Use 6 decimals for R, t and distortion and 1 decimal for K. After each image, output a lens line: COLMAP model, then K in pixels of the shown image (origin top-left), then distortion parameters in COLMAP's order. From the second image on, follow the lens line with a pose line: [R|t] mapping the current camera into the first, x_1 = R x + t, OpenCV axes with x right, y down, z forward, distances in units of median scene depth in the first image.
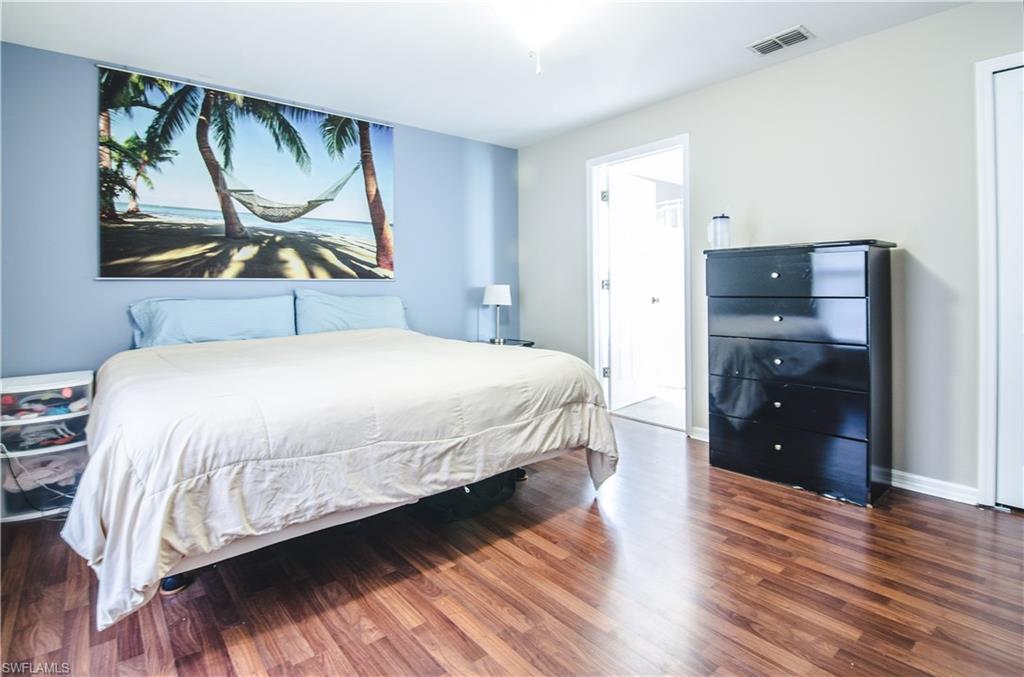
lens RADIAL K [[495.0, 0, 532.6], [0, 495.0, 291.7], [0, 0, 1]] dist [-0.014565, -0.005511]
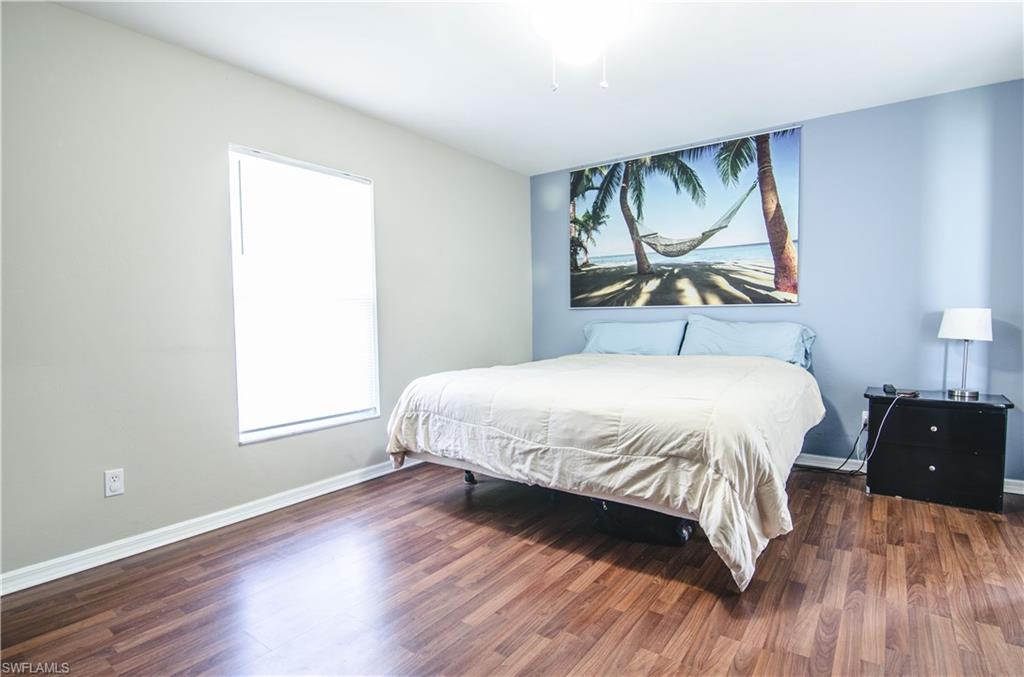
lens RADIAL K [[495.0, 0, 512.8], [0, 495.0, 340.4], [0, 0, 1]] dist [-0.014565, -0.005511]
pose [[0.250276, 0.053492, -0.966696, 0.596686], [0.000777, 0.998461, 0.055451, -0.011714], [0.968174, -0.014630, 0.249850, 0.396505]]
